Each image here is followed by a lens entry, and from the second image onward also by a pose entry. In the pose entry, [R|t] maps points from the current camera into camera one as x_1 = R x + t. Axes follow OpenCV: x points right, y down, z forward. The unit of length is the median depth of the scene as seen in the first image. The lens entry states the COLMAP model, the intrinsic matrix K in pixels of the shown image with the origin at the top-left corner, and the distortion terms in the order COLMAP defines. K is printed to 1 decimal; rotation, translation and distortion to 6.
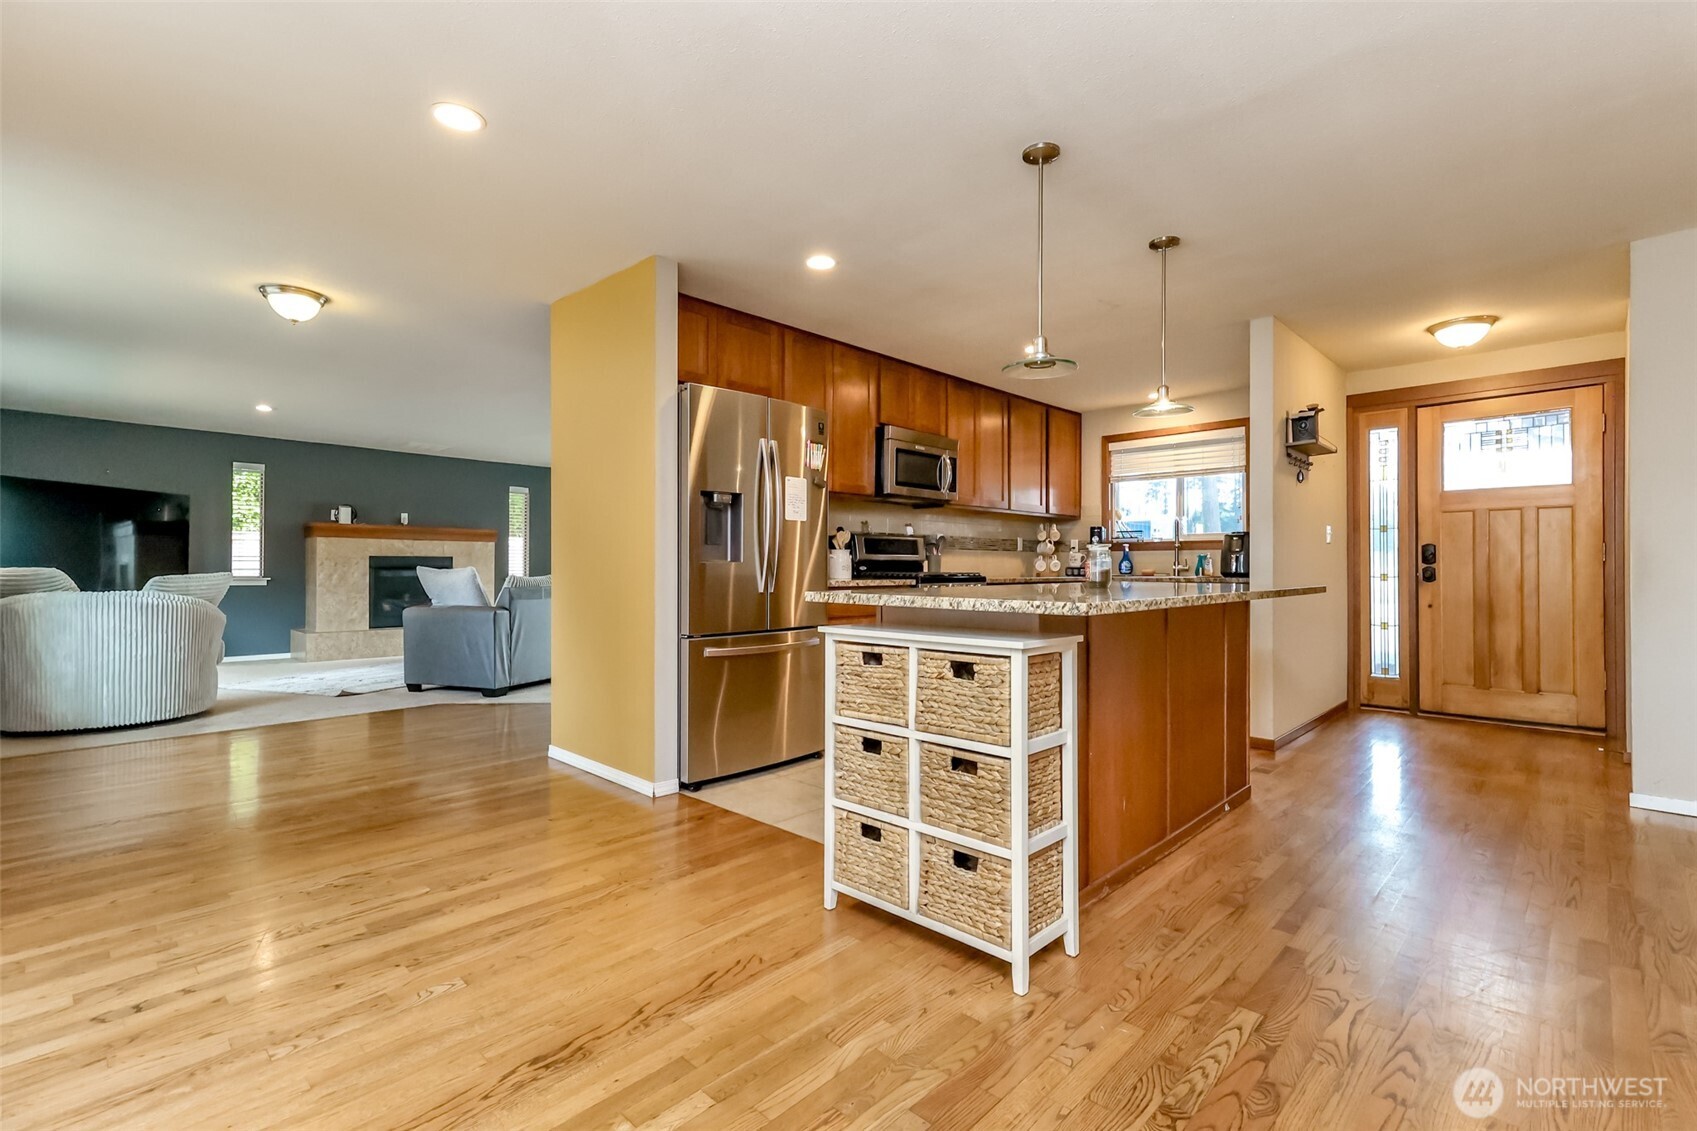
lens RADIAL K [[758.1, 0, 854.2], [0, 758.1, 562.1], [0, 0, 1]] dist [0.016631, 0.000147]
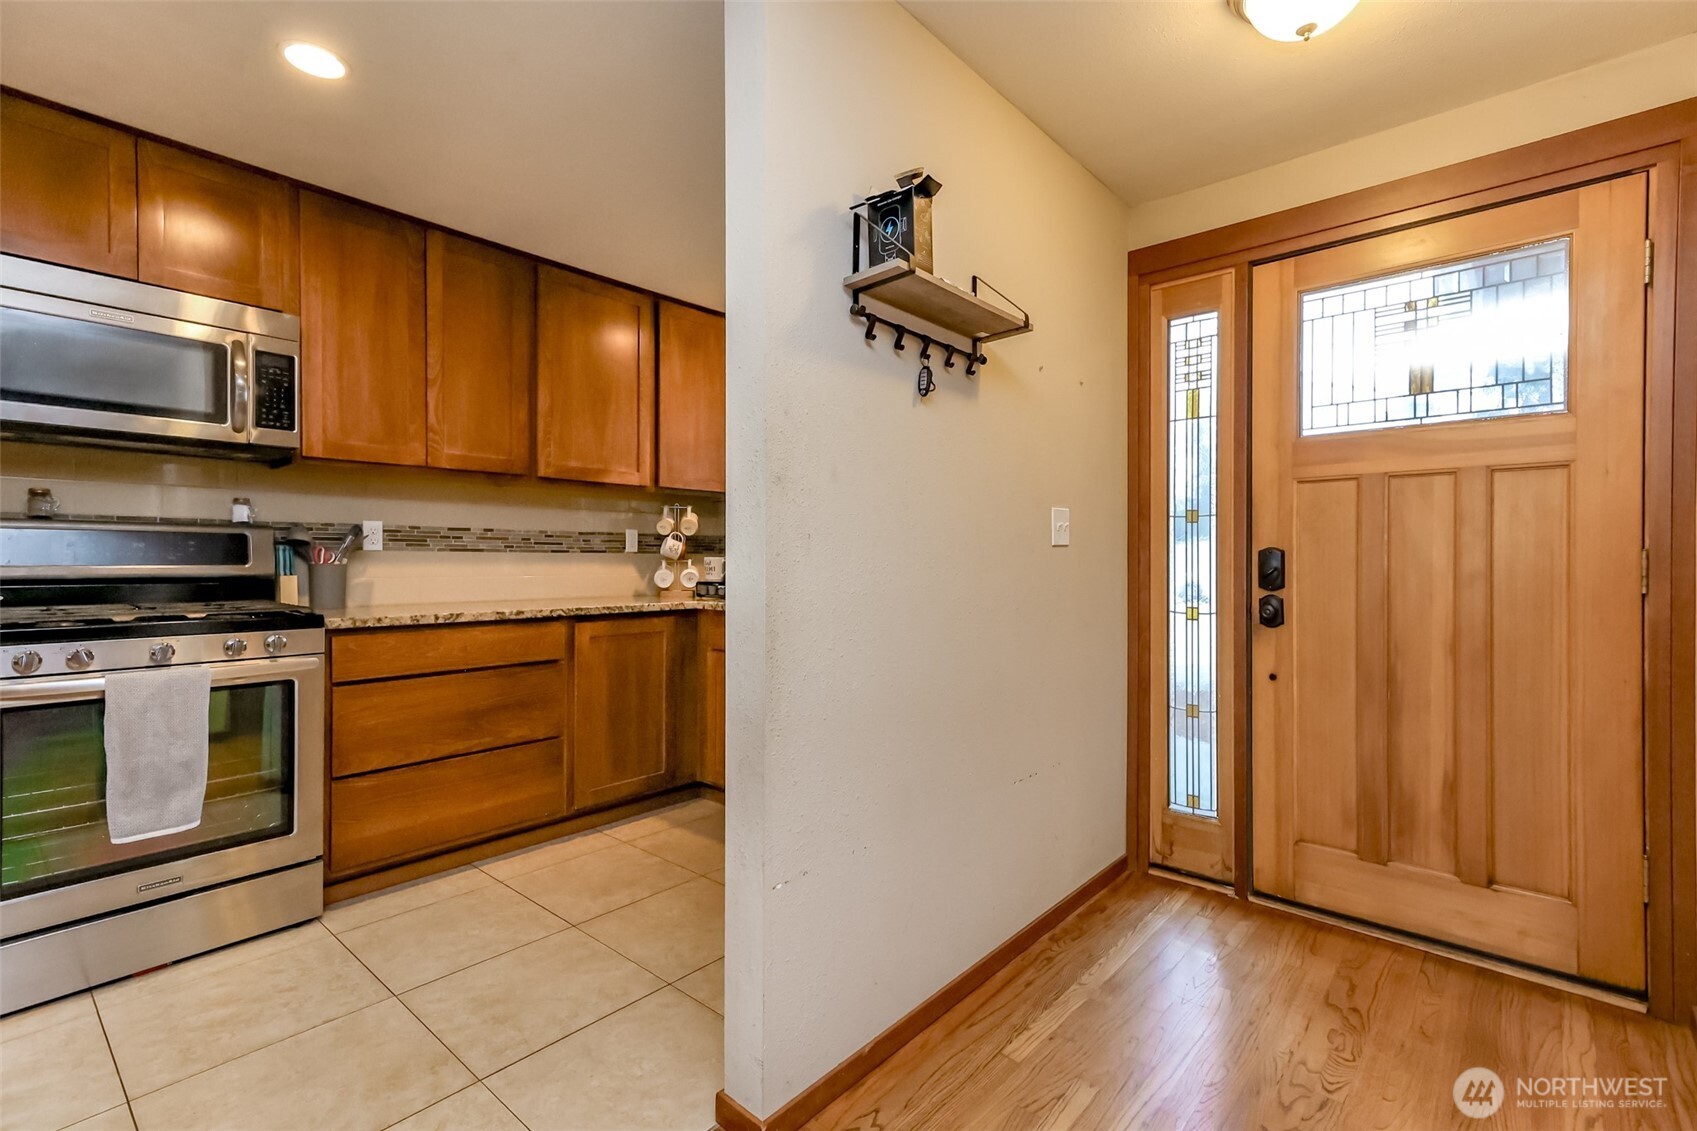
lens RADIAL K [[769.0, 0, 843.5], [0, 769.0, 558.6], [0, 0, 1]] dist [0.015685, -0.000096]
pose [[0.999059, 0.003890, 0.043202, 0.446880], [-0.004175, 0.999970, 0.006521, -0.018520], [-0.043175, -0.006696, 0.999045, 0.510193]]
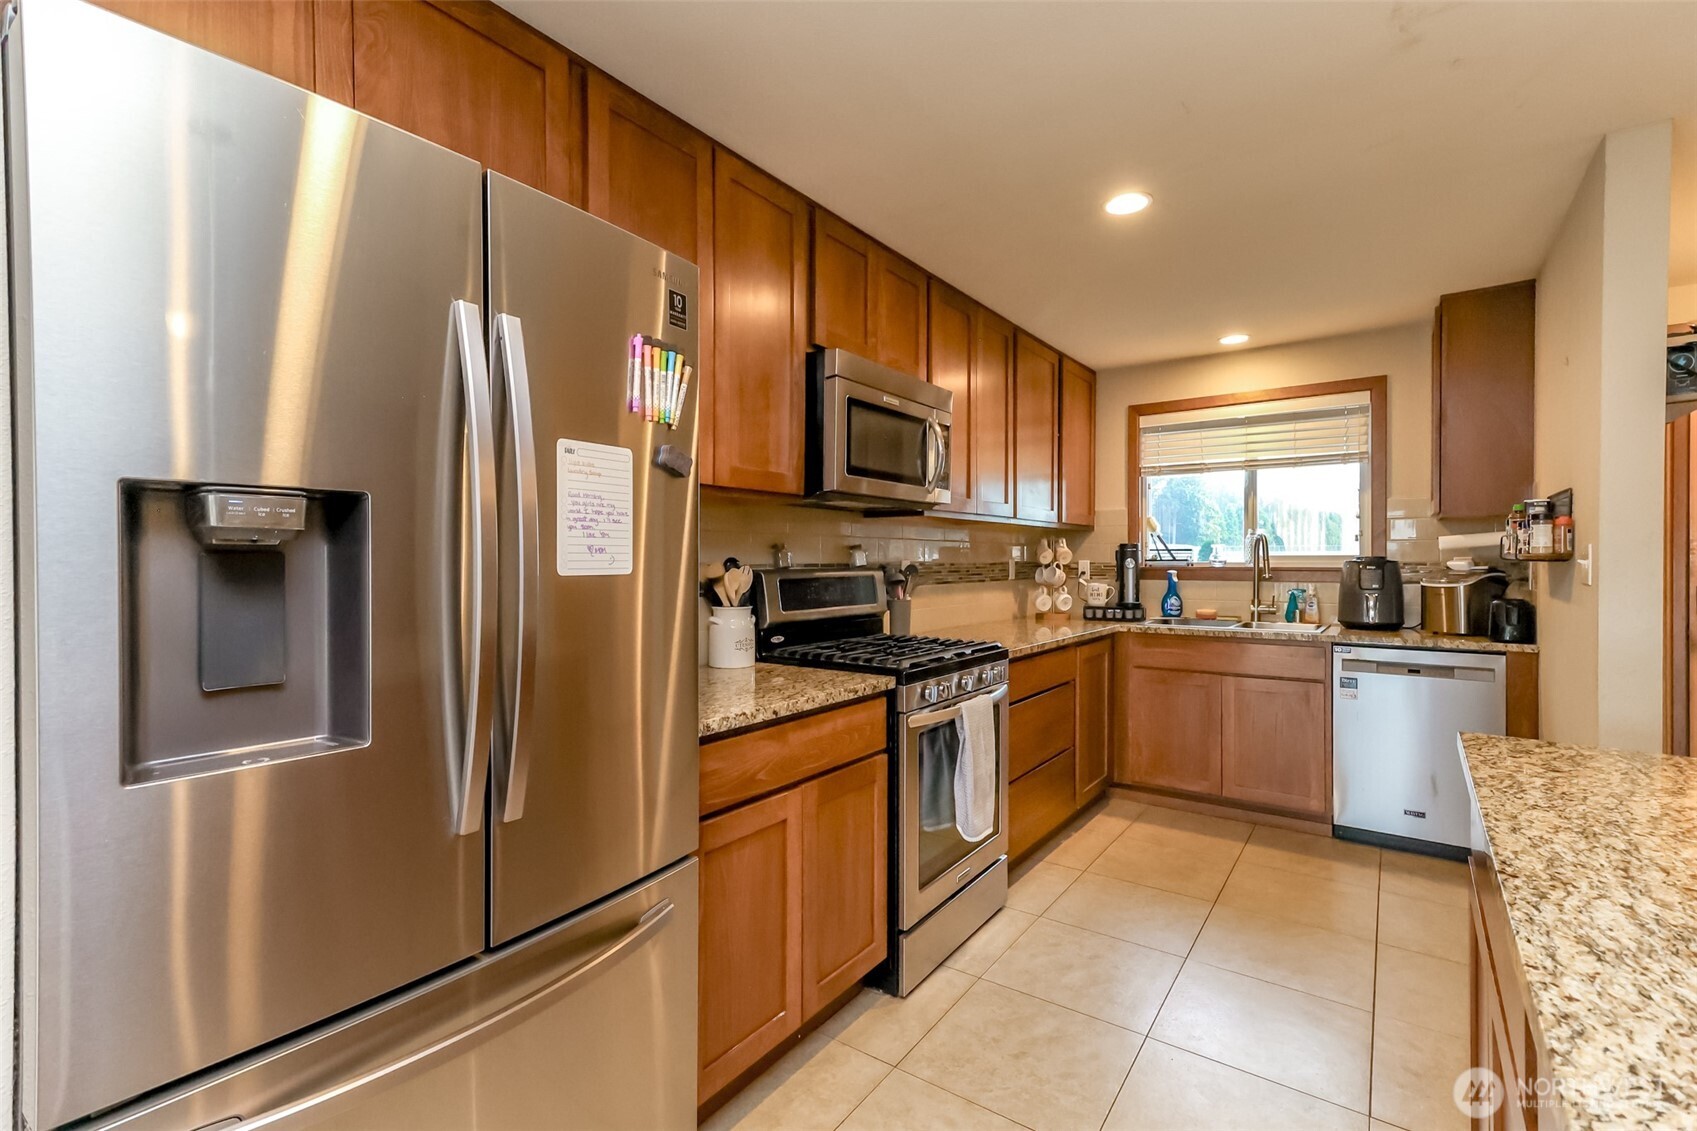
lens RADIAL K [[782.3, 0, 873.0], [0, 782.3, 564.5], [0, 0, 1]] dist [0.027970, -0.000026]
pose [[0.985898, -0.002152, 0.167331, -0.011702], [0.000052, 0.999921, 0.012556, -0.045390], [-0.167345, -0.012371, 0.985821, 0.457476]]
